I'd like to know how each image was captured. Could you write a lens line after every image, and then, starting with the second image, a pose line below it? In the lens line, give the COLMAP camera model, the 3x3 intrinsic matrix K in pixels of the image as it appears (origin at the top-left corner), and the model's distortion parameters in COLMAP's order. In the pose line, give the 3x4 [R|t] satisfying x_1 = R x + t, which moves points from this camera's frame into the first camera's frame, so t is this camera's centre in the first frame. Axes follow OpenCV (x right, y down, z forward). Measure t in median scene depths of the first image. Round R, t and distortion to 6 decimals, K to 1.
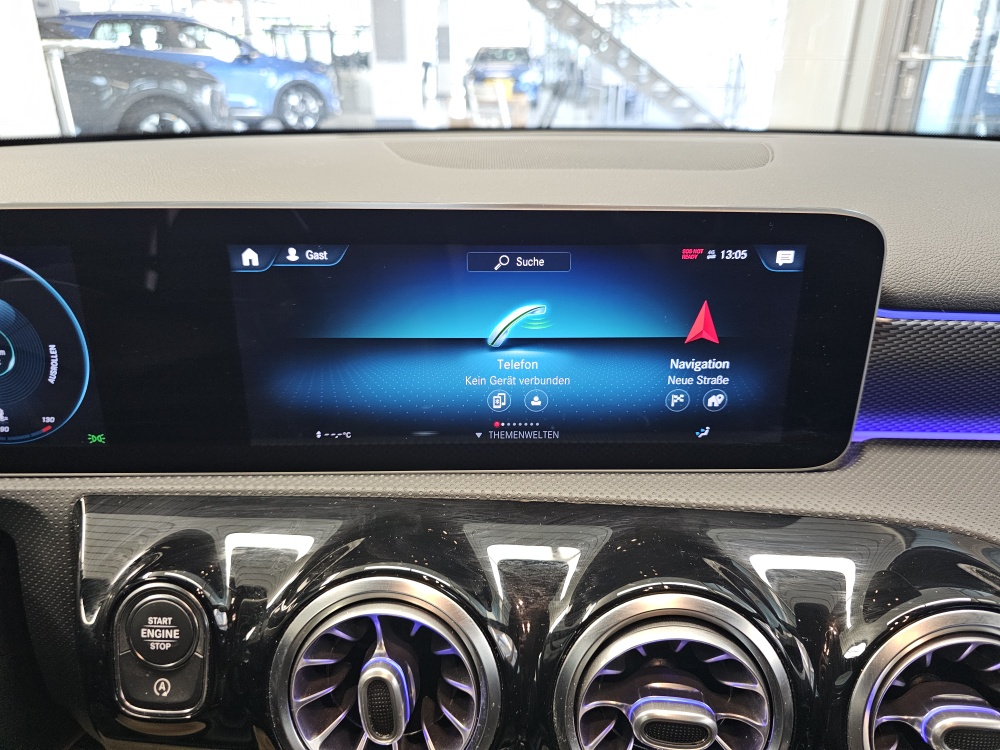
lens RADIAL K [[695.7, 0, 503.3], [0, 695.7, 366.4], [0, 0, 1]] dist [0.004832, -0.022950]
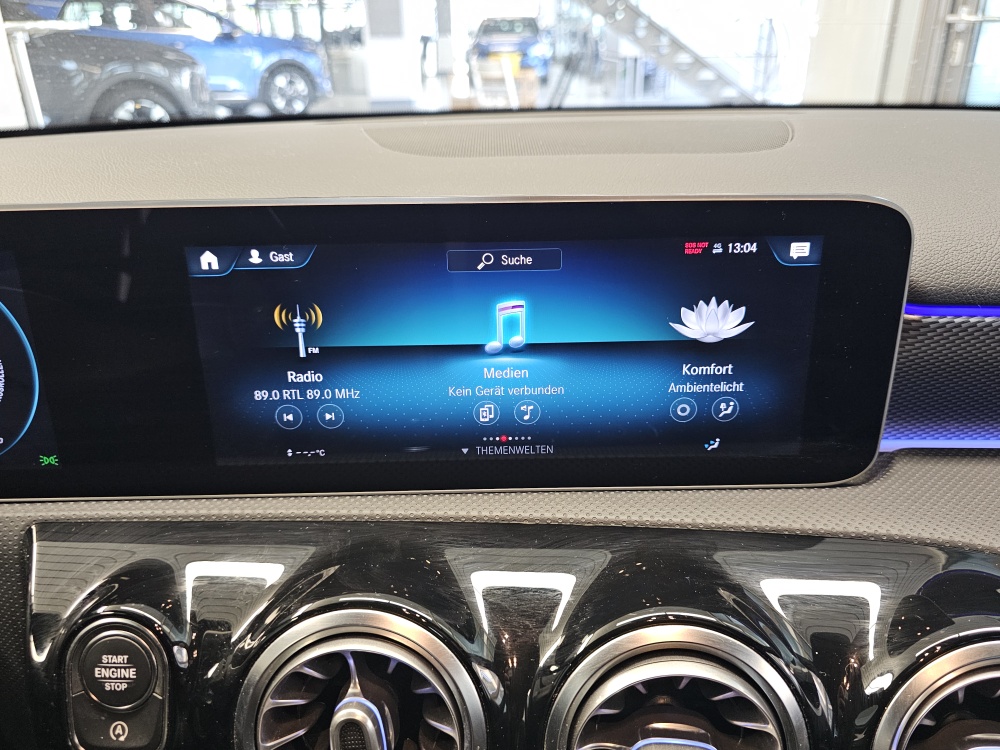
lens RADIAL K [[761.4, 0, 501.3], [0, 761.4, 375.9], [0, 0, 1]] dist [0.009169, -0.026731]
pose [[0.999724, -0.014803, -0.018267, 0.034536], [0.014966, 0.999849, 0.008847, -0.007926], [0.018133, -0.009118, 0.999794, 0.006273]]
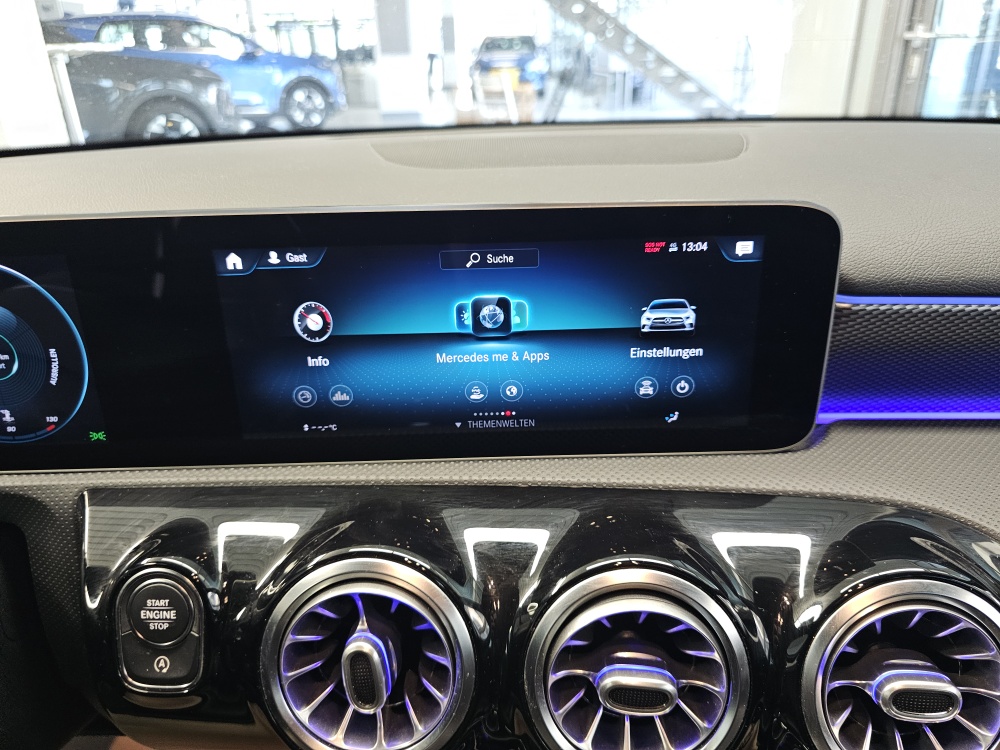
lens RADIAL K [[696.1, 0, 505.5], [0, 696.1, 371.4], [0, 0, 1]] dist [0.006295, -0.024120]
pose [[0.999597, -0.023002, -0.016660, 0.060213], [0.023311, 0.999554, 0.018639, 0.000534], [0.016224, -0.019020, 0.999687, -0.052100]]
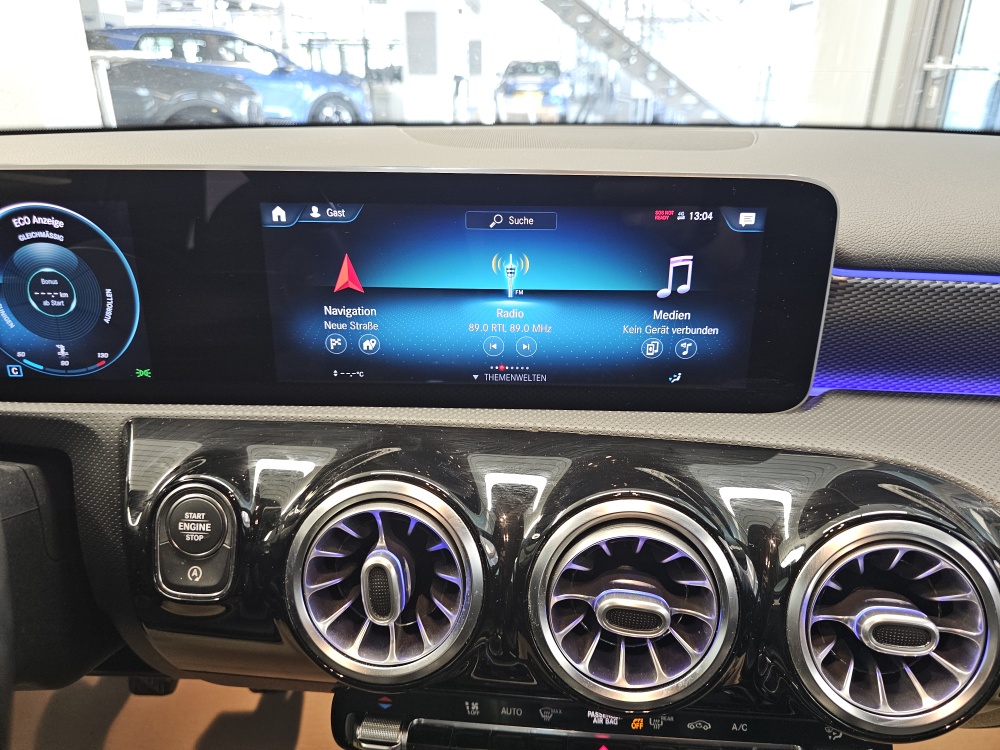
lens RADIAL K [[691.4, 0, 503.0], [0, 691.4, 365.3], [0, 0, 1]] dist [0.017421, -0.033283]
pose [[0.999126, 0.017181, -0.038102, 0.056373], [-0.017829, 0.999701, -0.016725, 0.106171], [0.037803, 0.017390, 0.999134, -0.131915]]
